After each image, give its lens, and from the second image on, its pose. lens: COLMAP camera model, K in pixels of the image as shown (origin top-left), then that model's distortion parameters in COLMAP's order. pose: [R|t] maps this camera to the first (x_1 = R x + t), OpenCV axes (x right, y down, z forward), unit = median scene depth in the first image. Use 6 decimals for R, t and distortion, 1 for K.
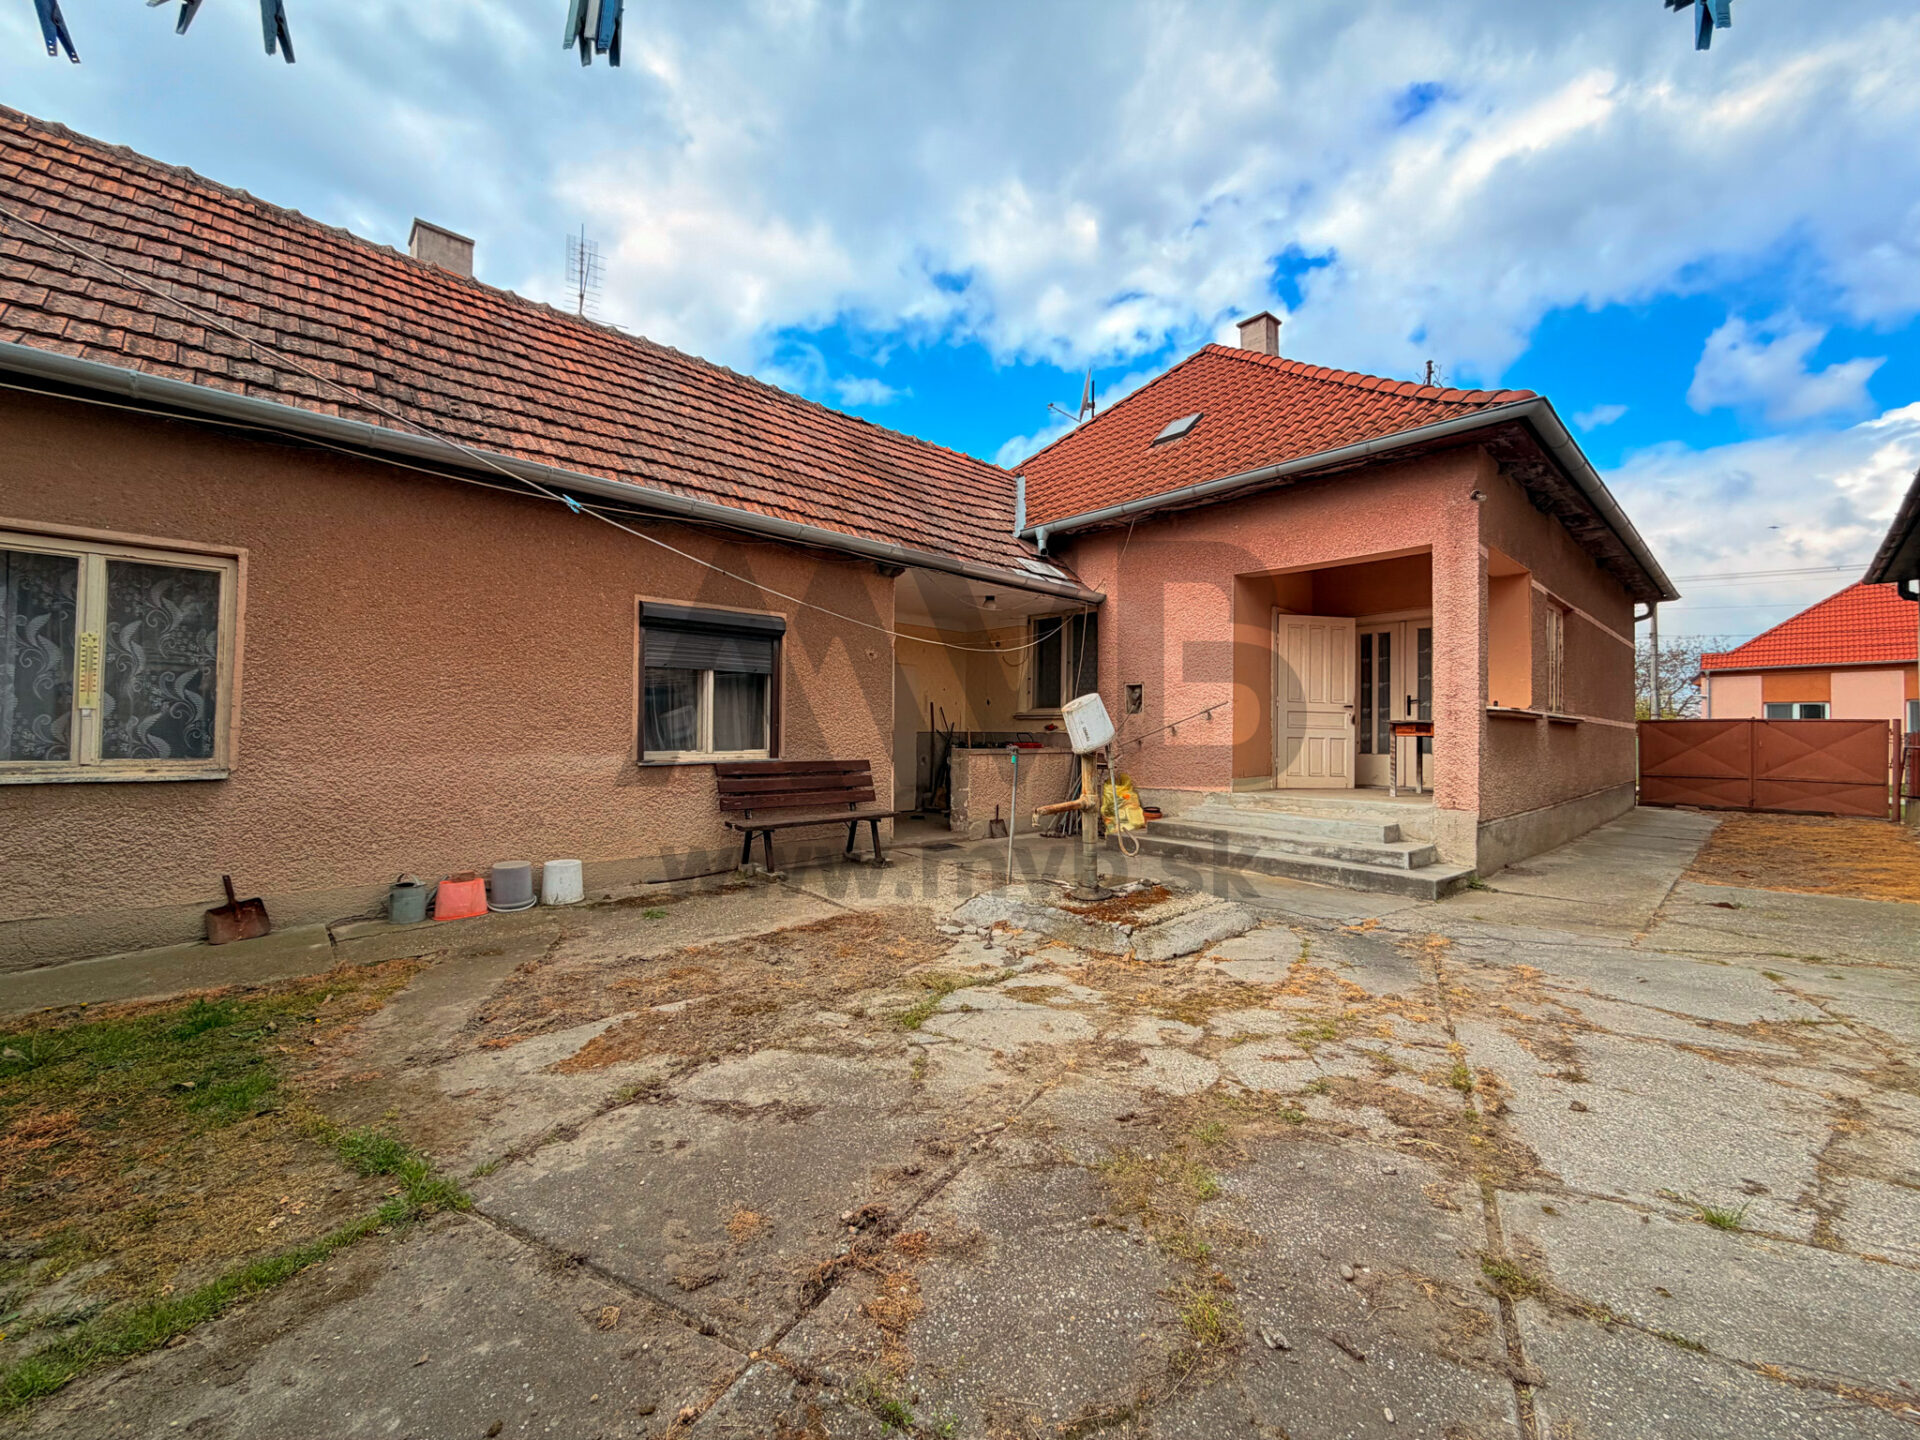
lens RADIAL K [[789.8, 0, 948.5], [0, 789.8, 718.1], [0, 0, 1]] dist [0.011764, -0.001312]
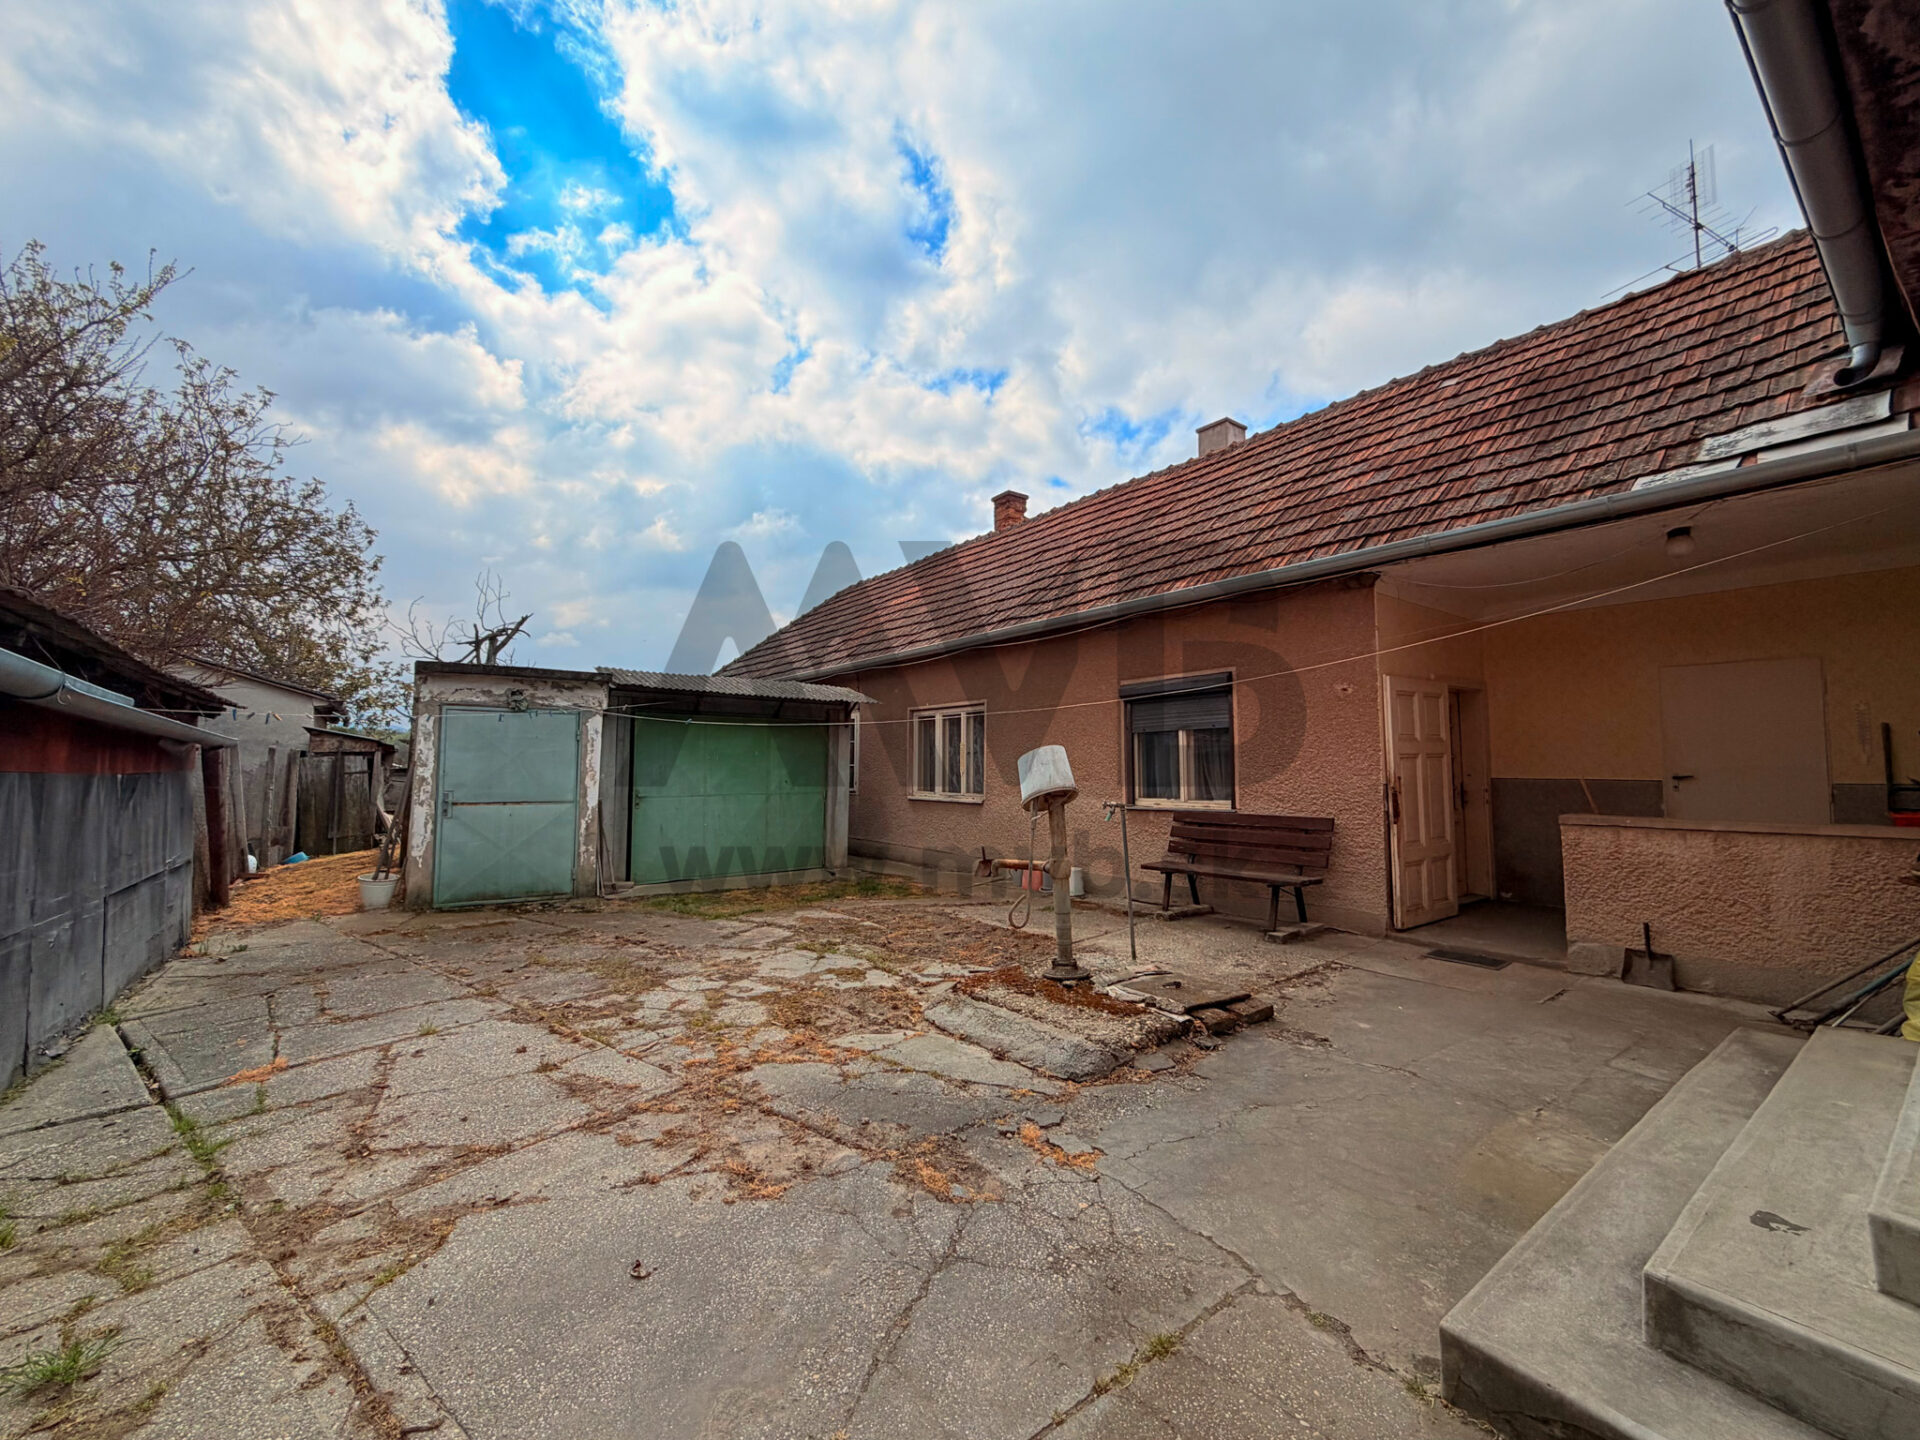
lens RADIAL K [[789.8, 0, 957.9], [0, 789.8, 724.6], [0, 0, 1]] dist [0.011764, -0.001312]
pose [[-0.139896, -0.064063, -0.988092, 1.681796], [0.019793, 0.997524, -0.067477, 0.005365], [0.989968, -0.028997, -0.138282, 1.568650]]
